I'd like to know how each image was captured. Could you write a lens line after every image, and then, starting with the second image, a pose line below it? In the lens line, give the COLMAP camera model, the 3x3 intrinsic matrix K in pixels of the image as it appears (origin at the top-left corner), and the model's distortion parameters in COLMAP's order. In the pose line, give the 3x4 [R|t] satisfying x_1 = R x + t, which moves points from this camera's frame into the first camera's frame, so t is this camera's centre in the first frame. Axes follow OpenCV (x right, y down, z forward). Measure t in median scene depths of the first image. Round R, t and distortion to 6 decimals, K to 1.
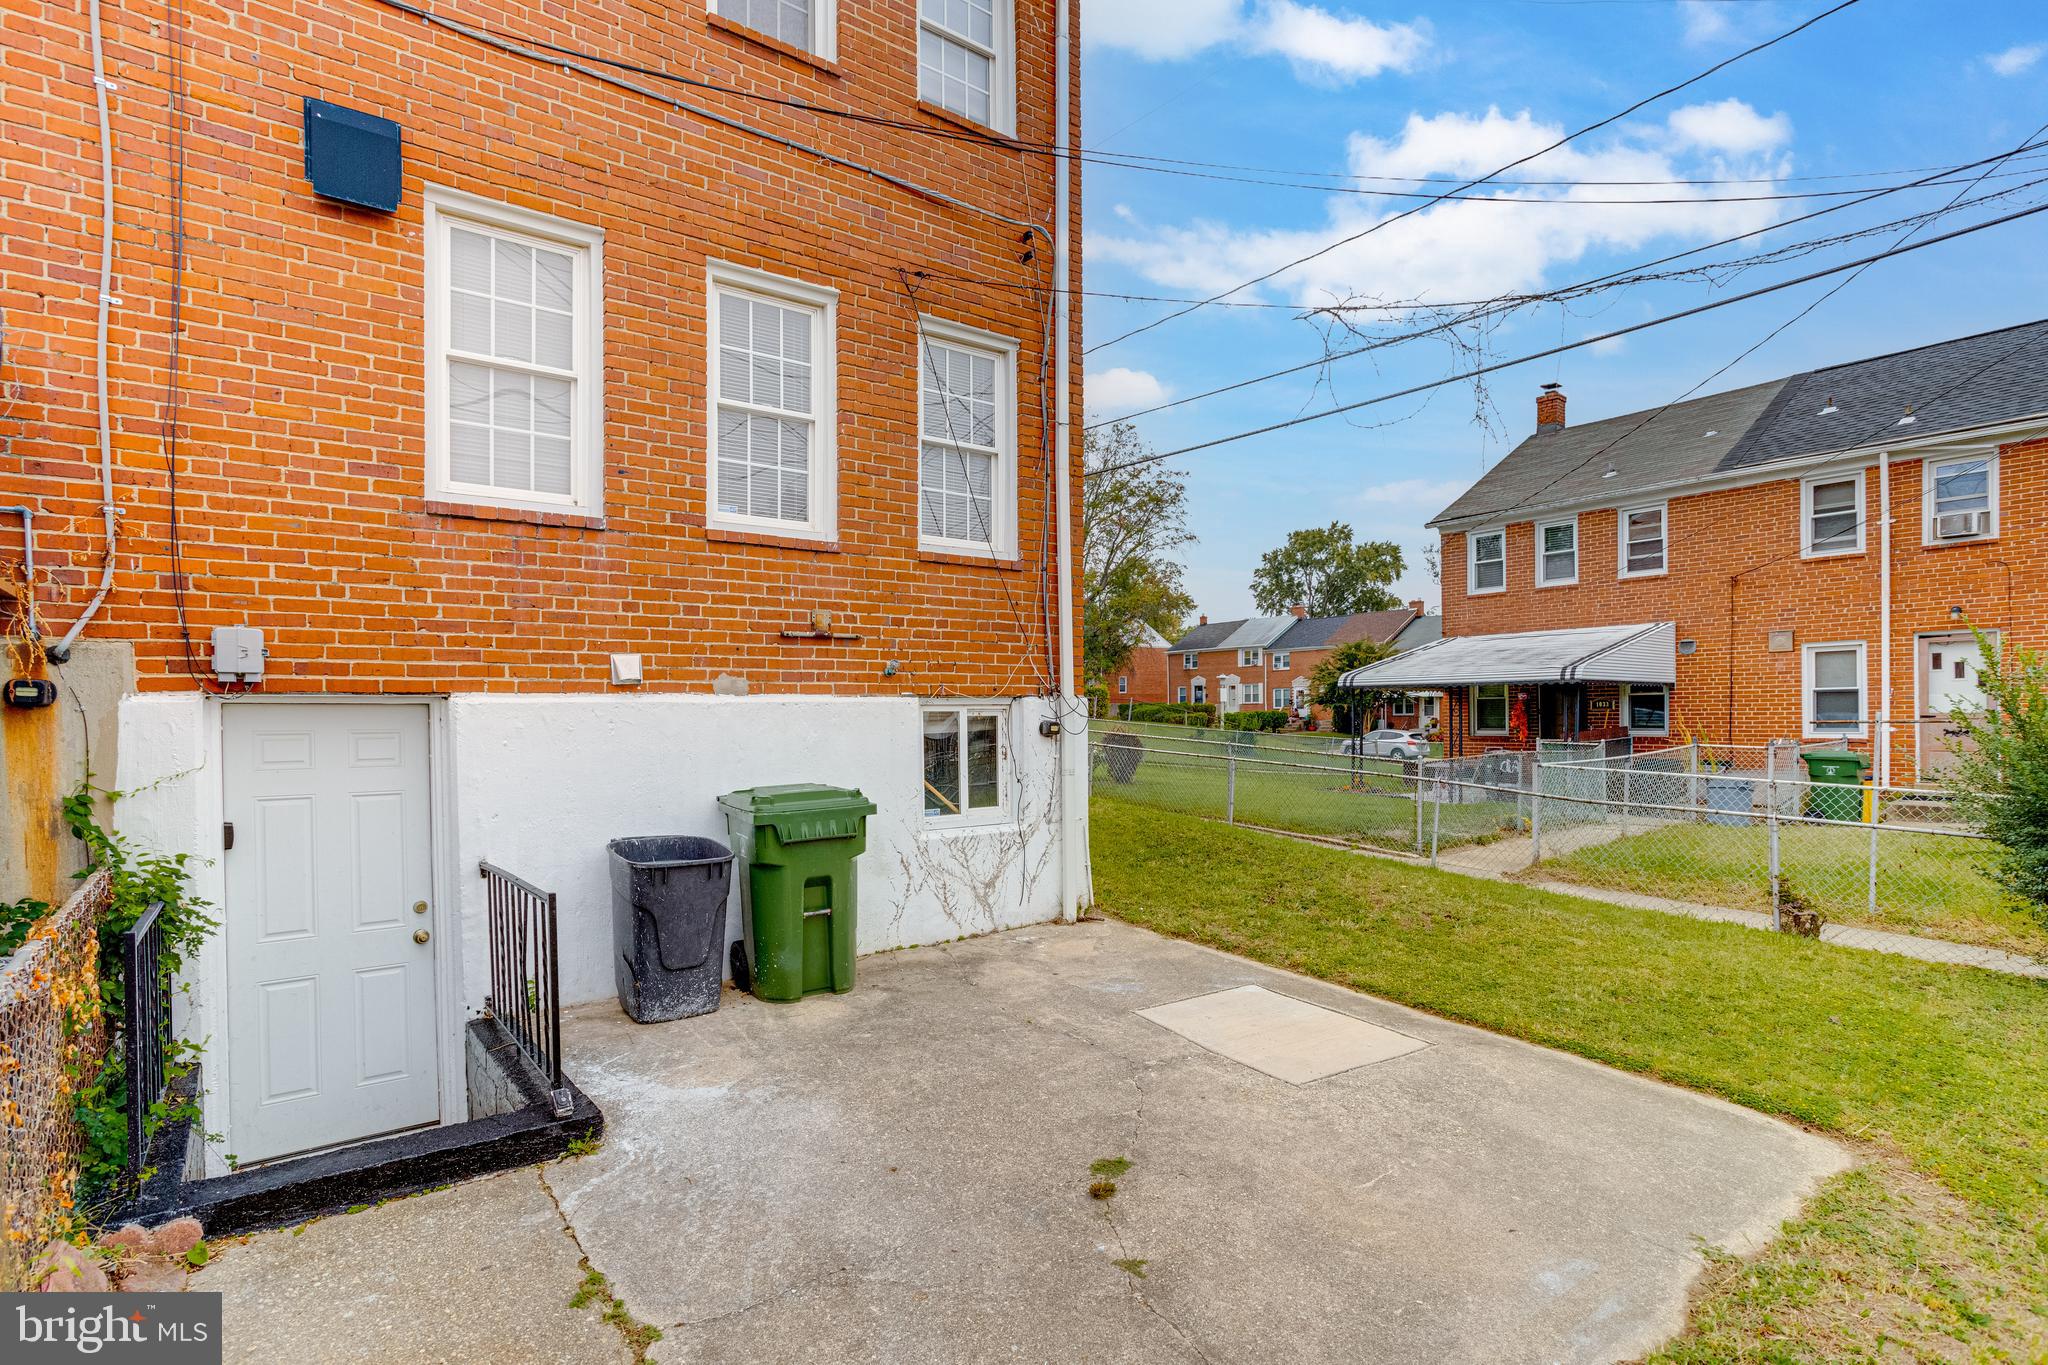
lens RADIAL K [[1000.8, 0, 984.5], [0, 1000.8, 697.8], [0, 0, 1]] dist [-0.029835, 0.021131]
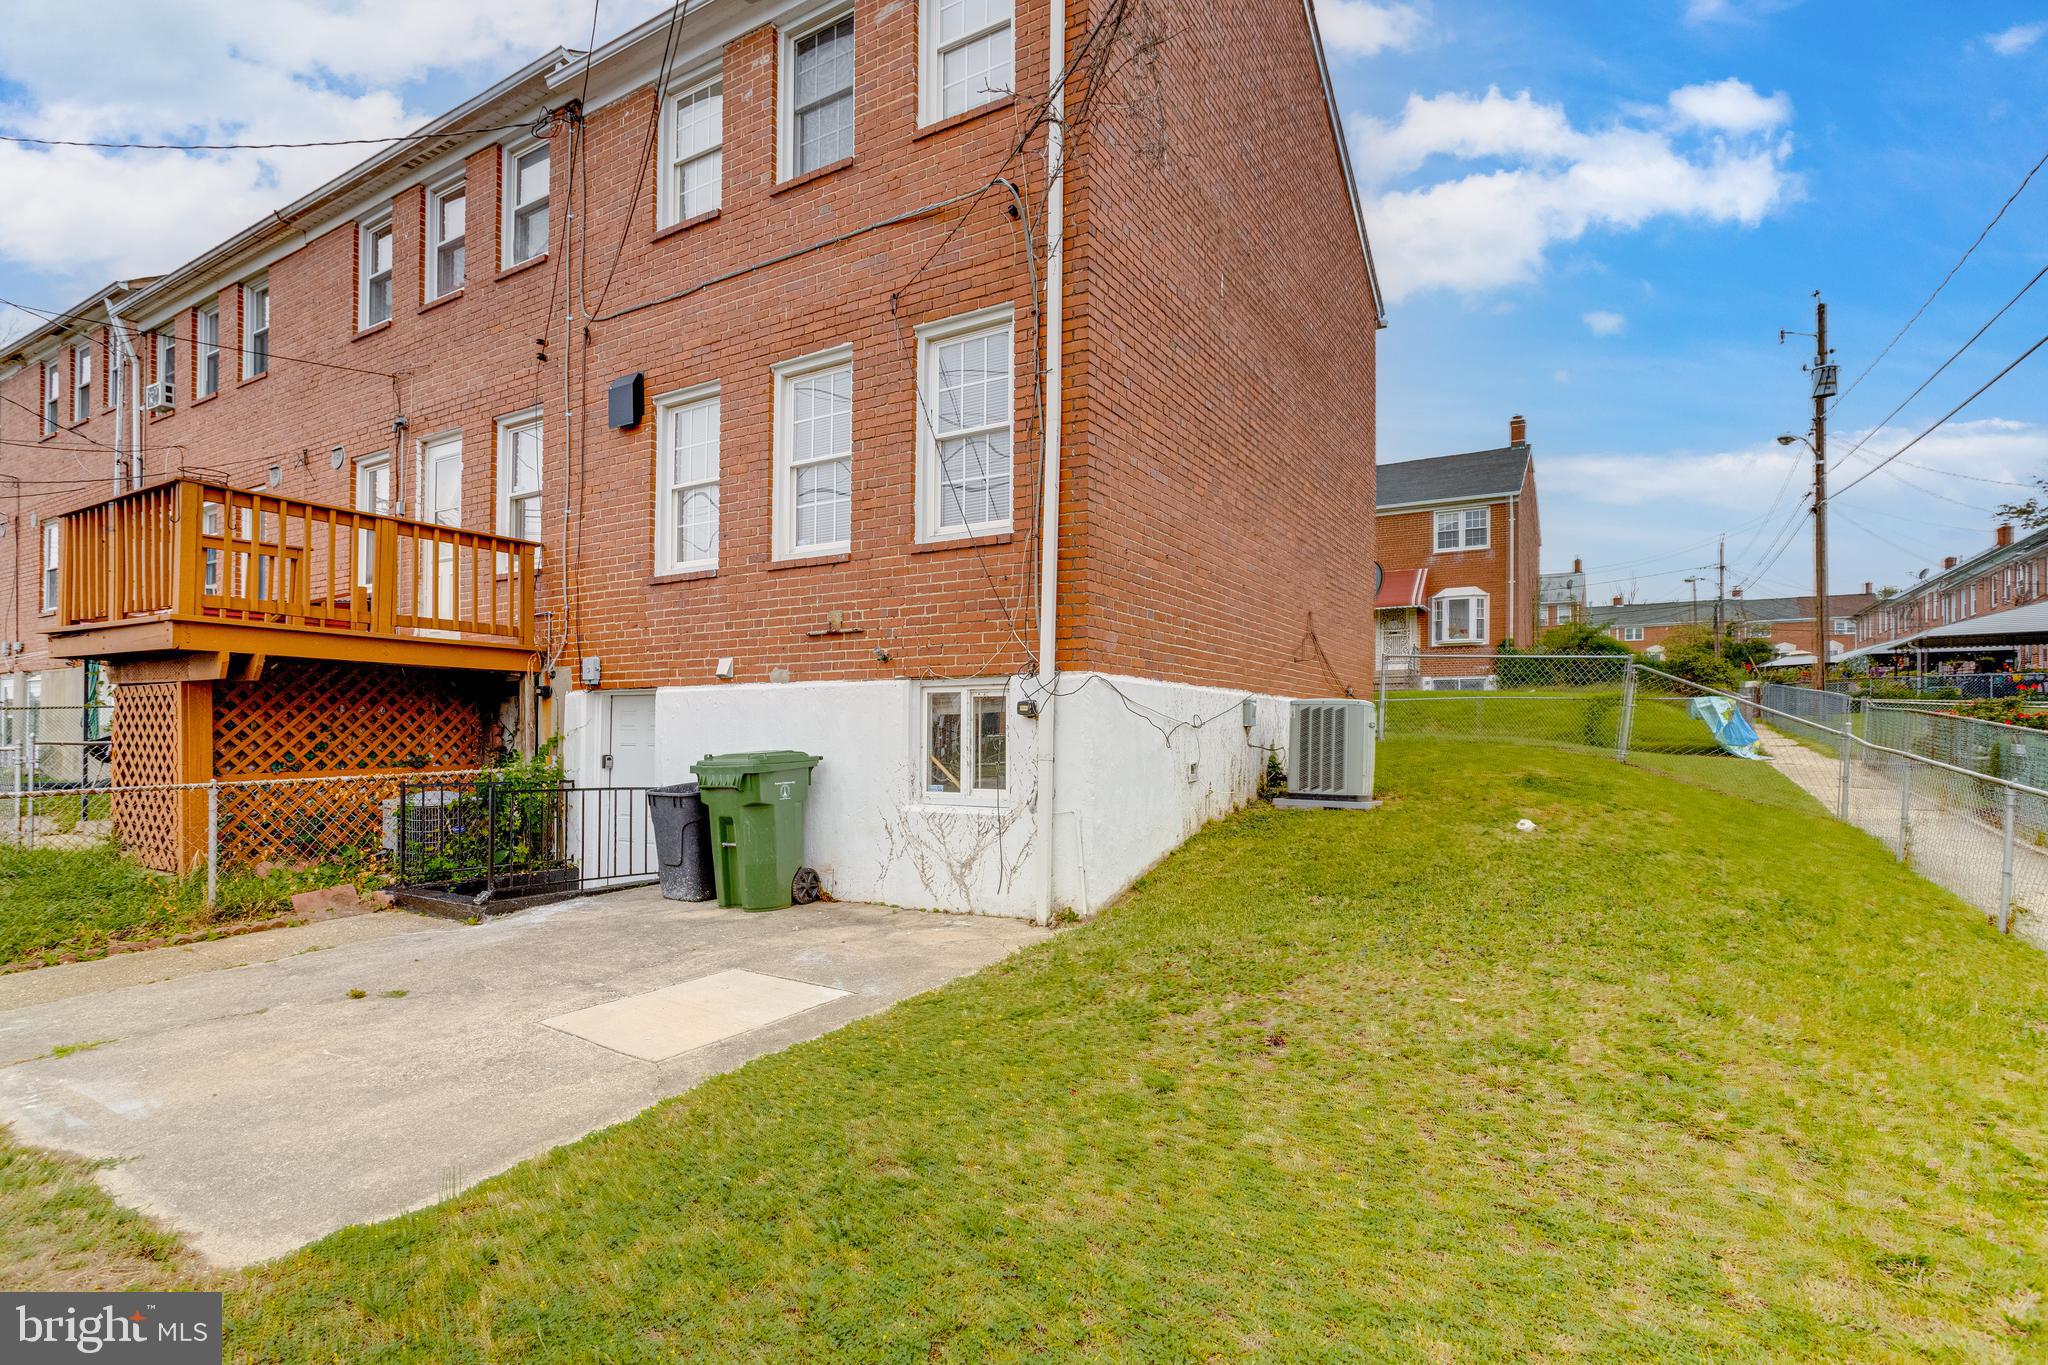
lens RADIAL K [[979.8, 0, 1023.0], [0, 979.8, 710.7], [0, 0, 1]] dist [-0.040292, 0.021927]
pose [[0.397304, -0.012274, -0.917605, 1.053049], [0.009902, 0.999910, -0.009088, 0.048163], [0.917634, -0.005475, 0.397389, 0.757536]]
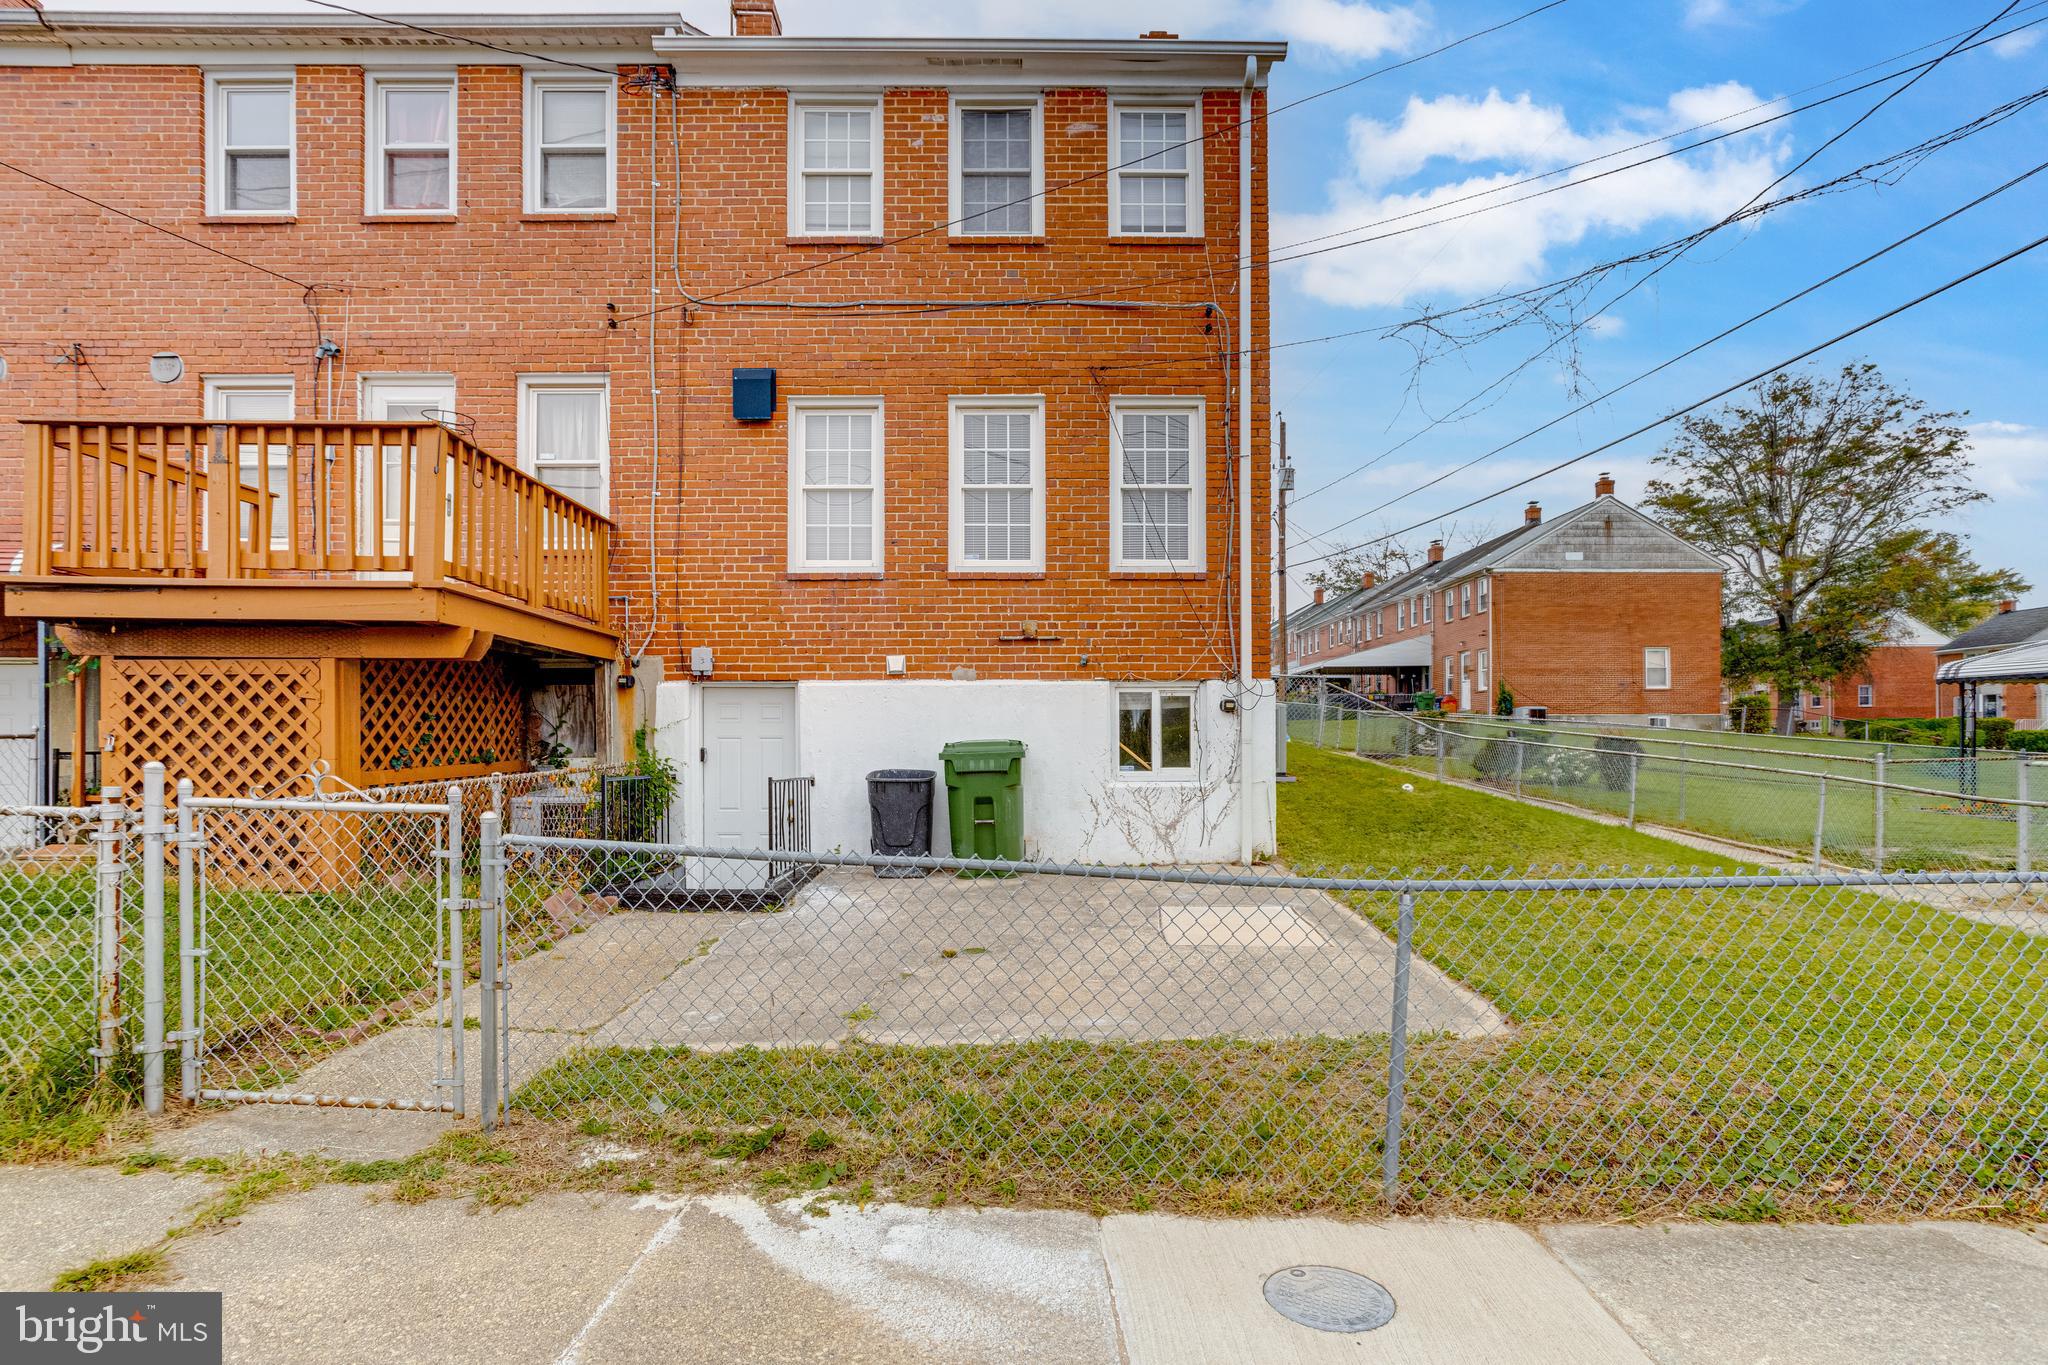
lens RADIAL K [[979.8, 0, 1023.0], [0, 979.8, 710.7], [0, 0, 1]] dist [-0.040292, 0.021927]
pose [[0.808498, -0.007947, -0.588446, 0.673179], [0.003970, 0.999960, -0.008051, 0.054008], [0.588486, 0.004173, 0.808497, -0.143374]]
